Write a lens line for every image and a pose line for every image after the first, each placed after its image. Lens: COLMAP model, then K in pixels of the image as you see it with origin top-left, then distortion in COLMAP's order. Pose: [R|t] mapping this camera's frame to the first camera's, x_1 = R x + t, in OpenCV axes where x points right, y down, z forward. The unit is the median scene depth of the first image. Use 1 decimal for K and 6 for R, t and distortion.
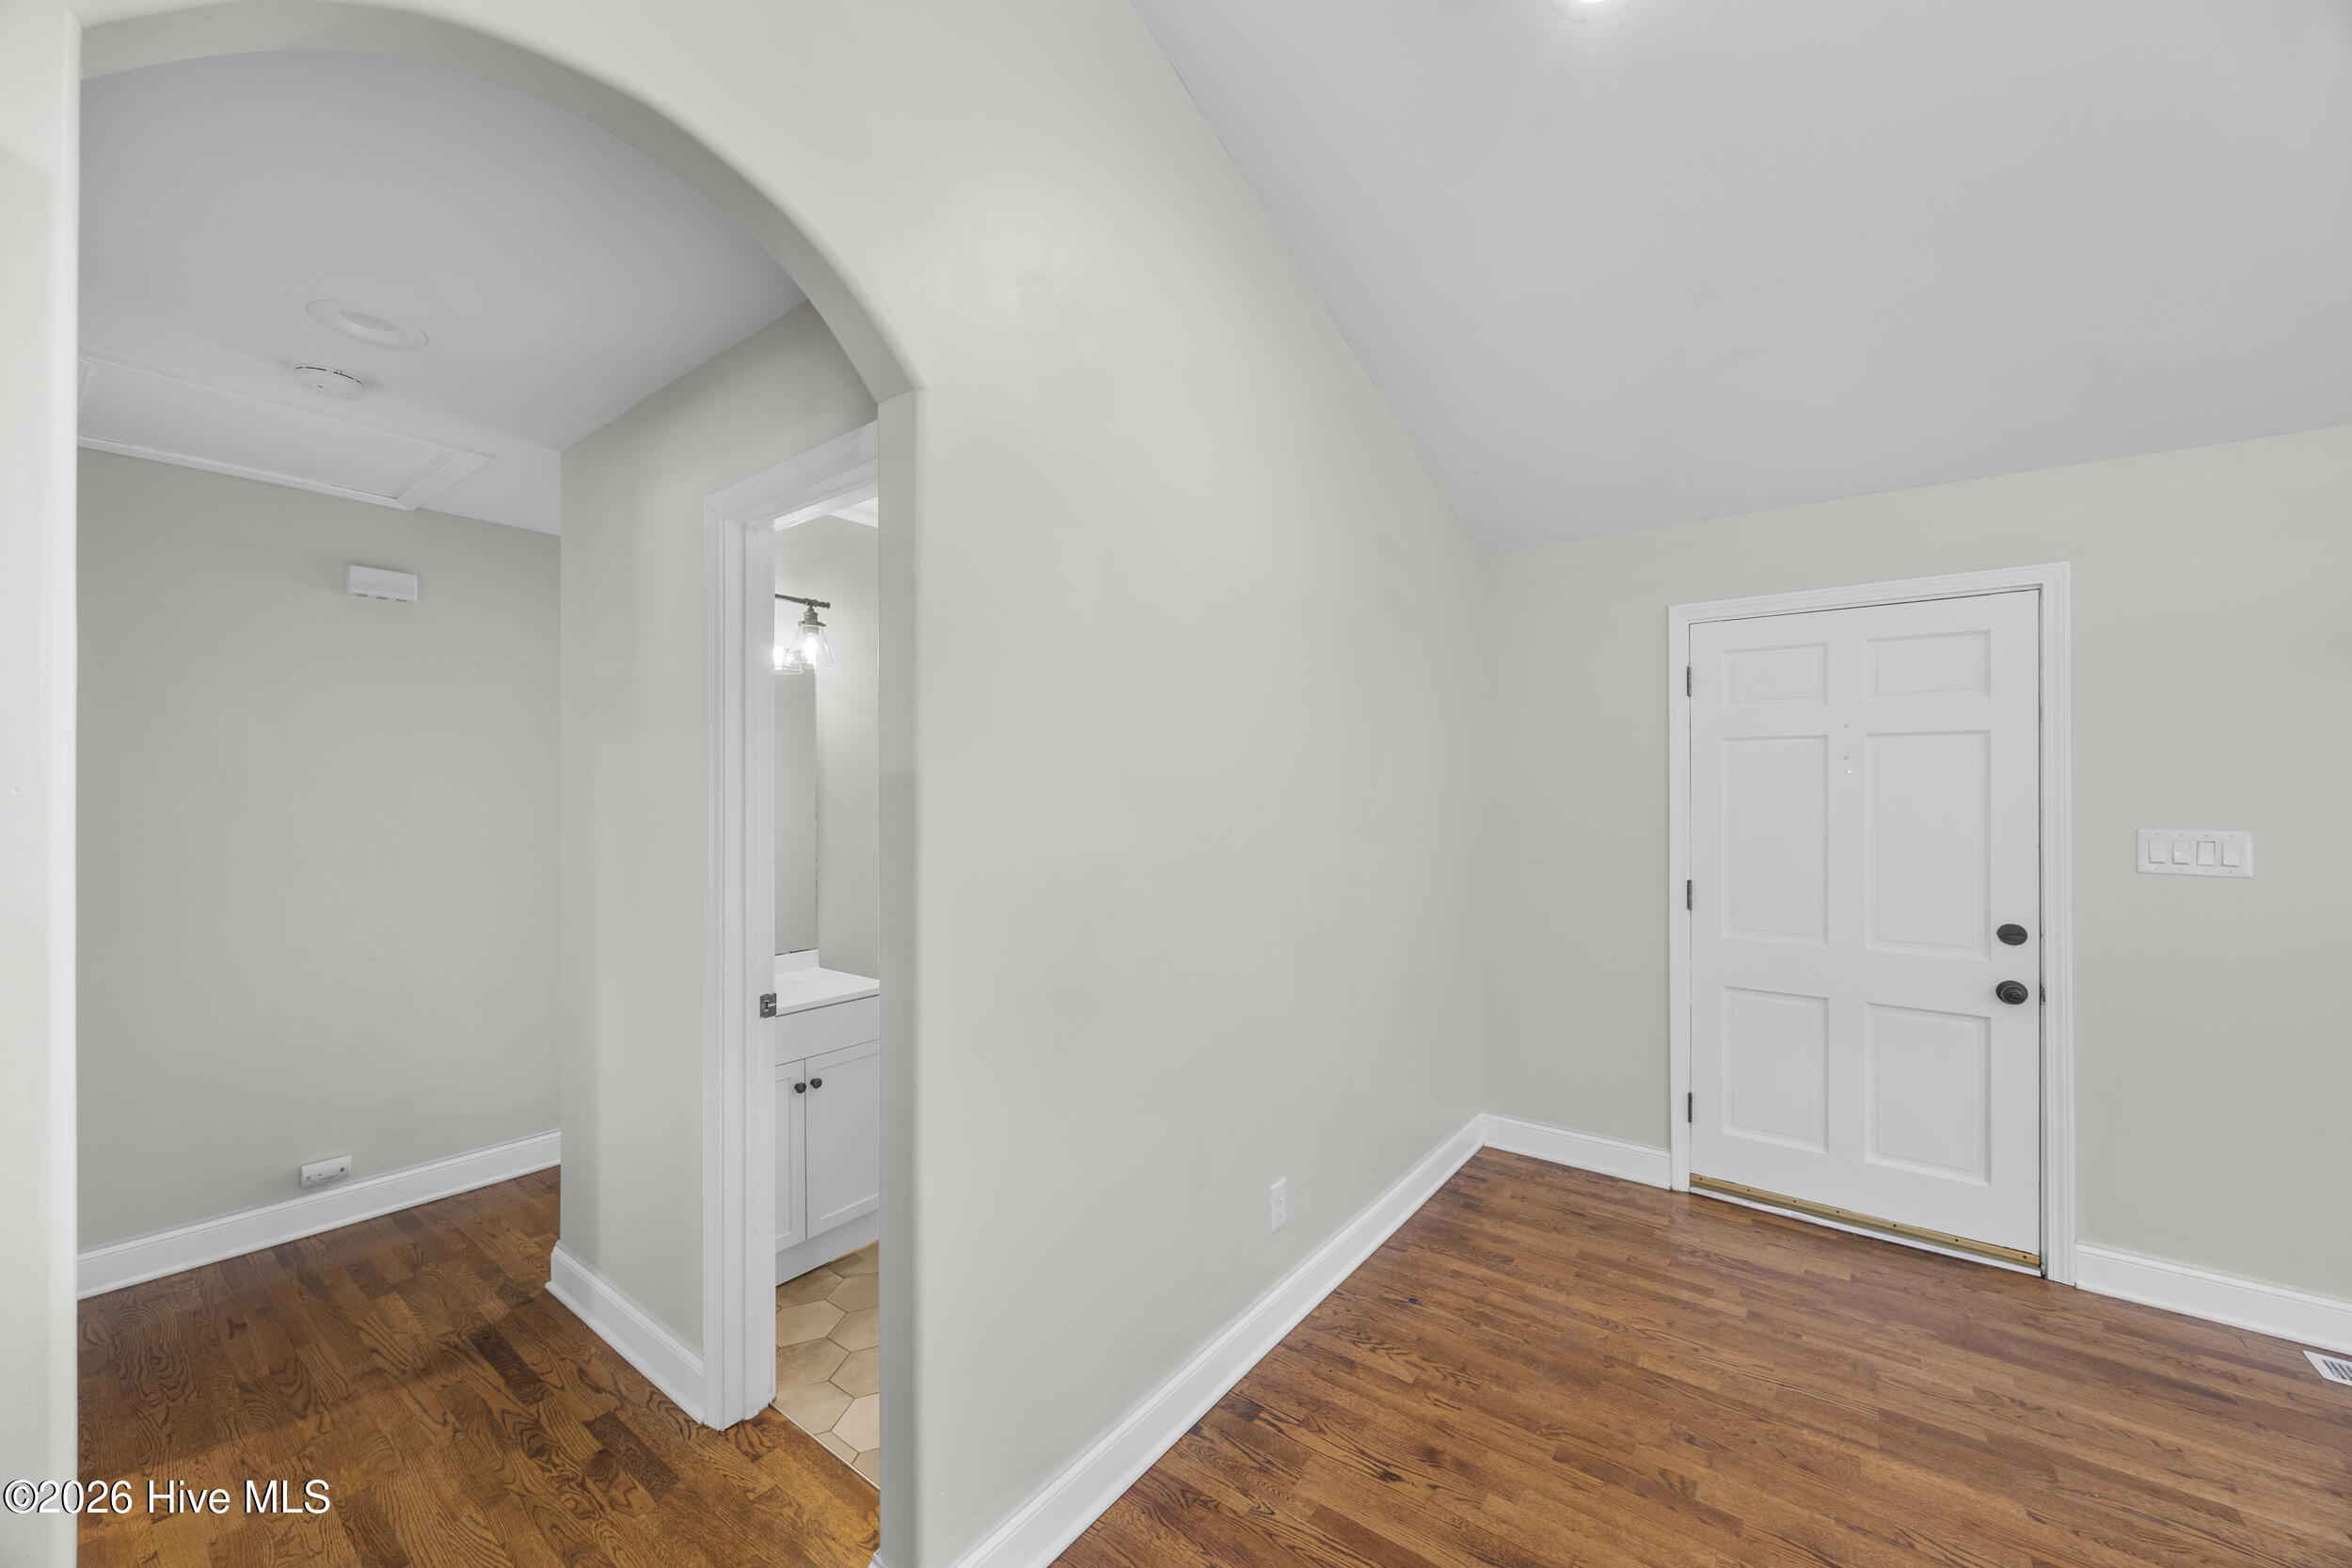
lens RADIAL K [[897.7, 0, 1177.7], [0, 897.7, 790.7], [0, 0, 1]] dist [-0.003111, -0.000129]
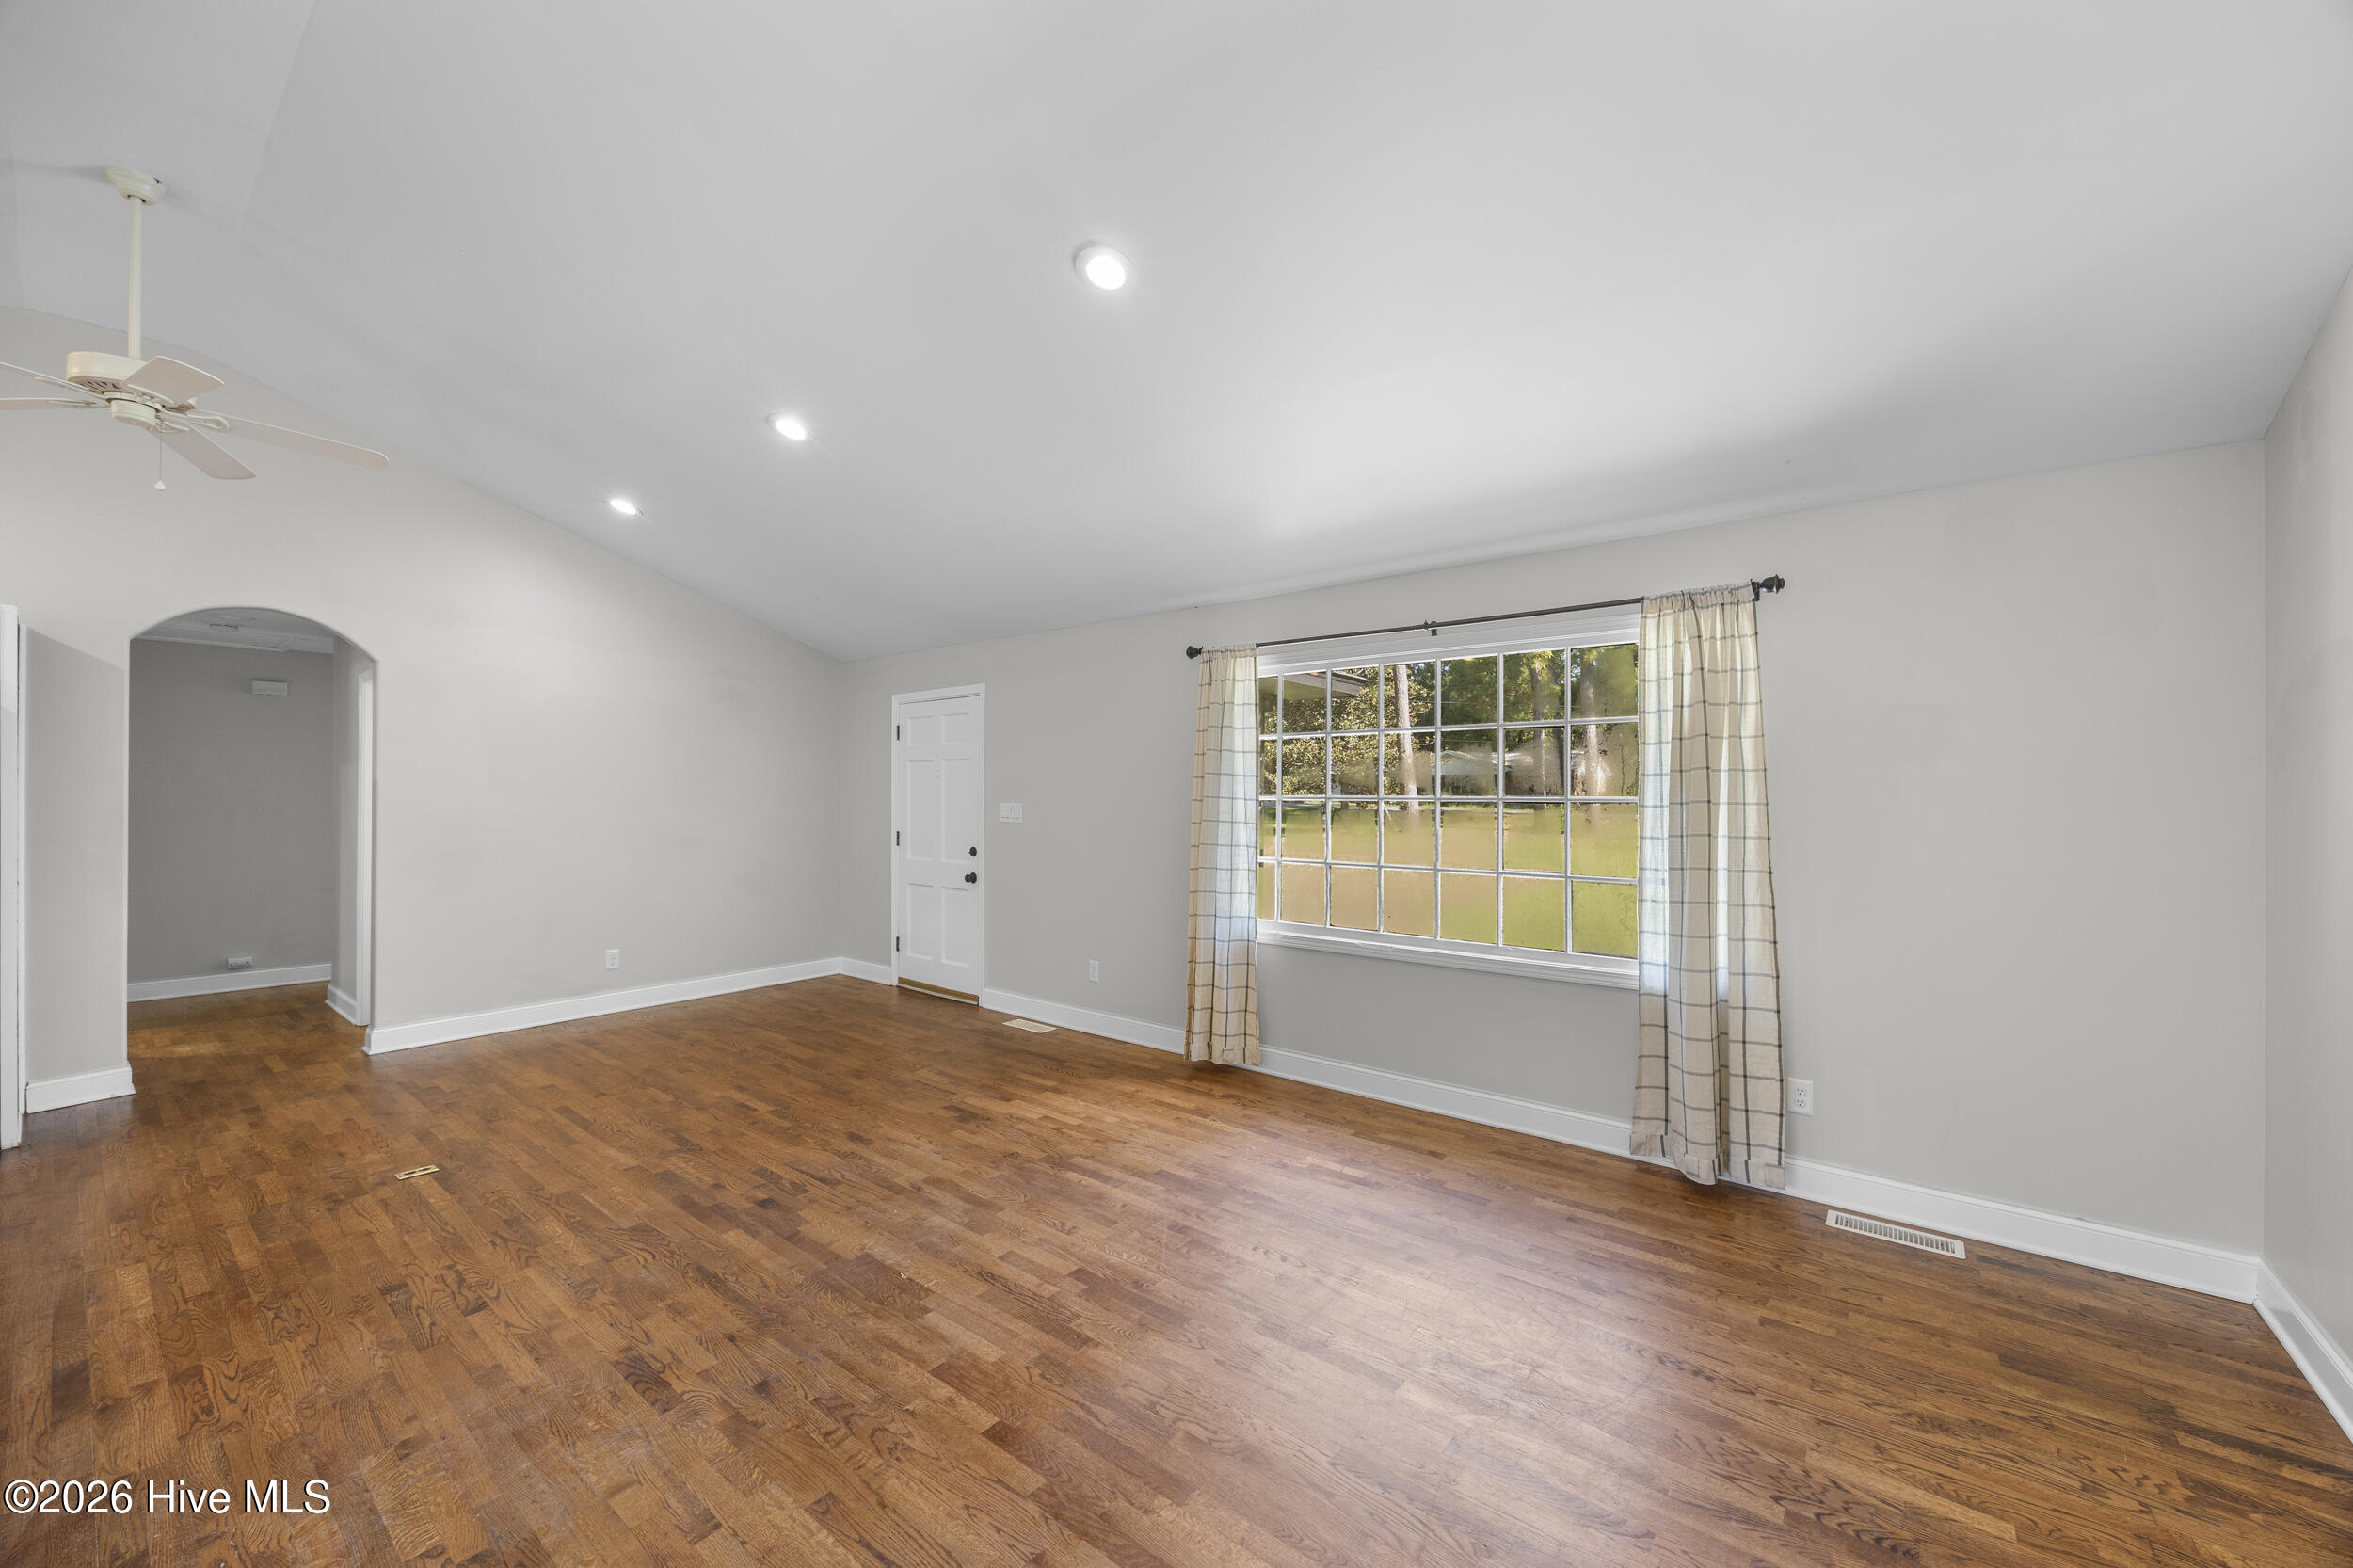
lens RADIAL K [[898.2, 0, 1179.6], [0, 898.2, 789.8], [0, 0, 1]] dist [-0.003111, -0.000129]
pose [[0.999592, 0.000183, -0.028569, 1.507930], [-0.000322, 0.999988, -0.004849, 0.019139], [0.028568, 0.004856, 0.999580, -1.200441]]
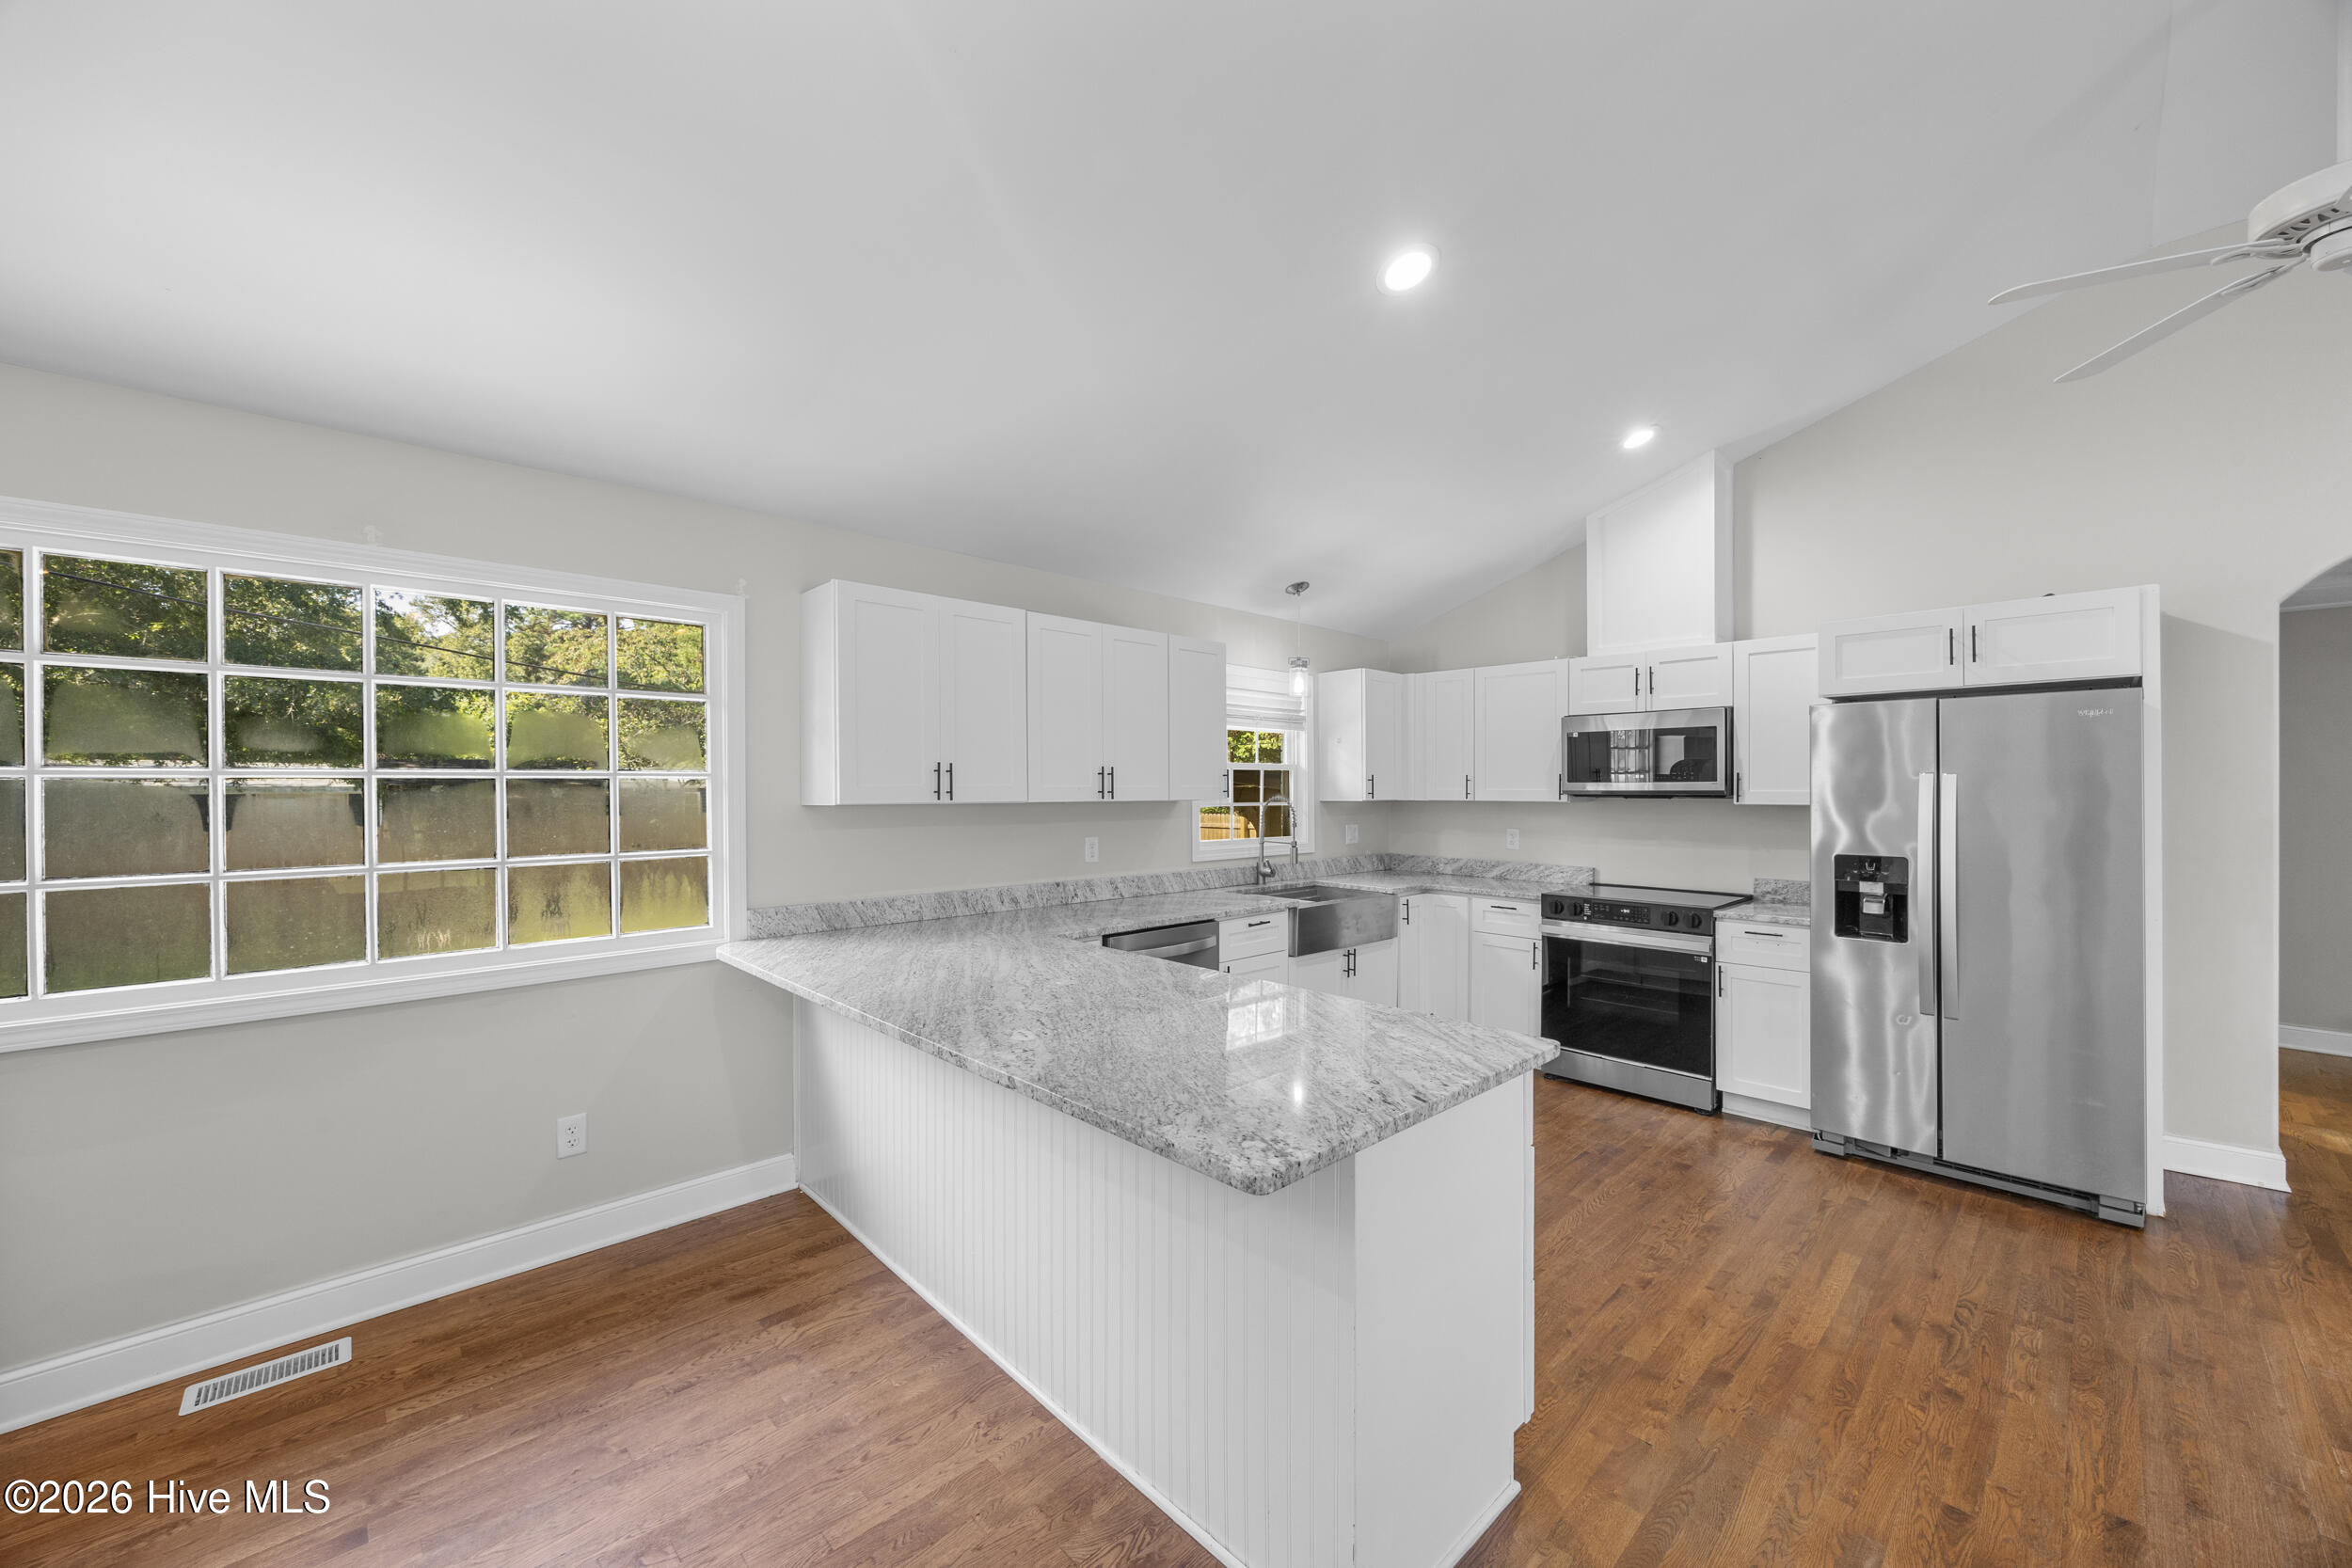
lens RADIAL K [[897.7, 0, 1184.3], [0, 897.7, 780.8], [0, 0, 1]] dist [-0.003111, -0.000129]
pose [[-0.154438, -0.007658, -0.987973, 1.067680], [-0.002122, 0.999970, -0.007420, -0.000259], [0.988000, 0.000950, -0.154450, -0.979248]]
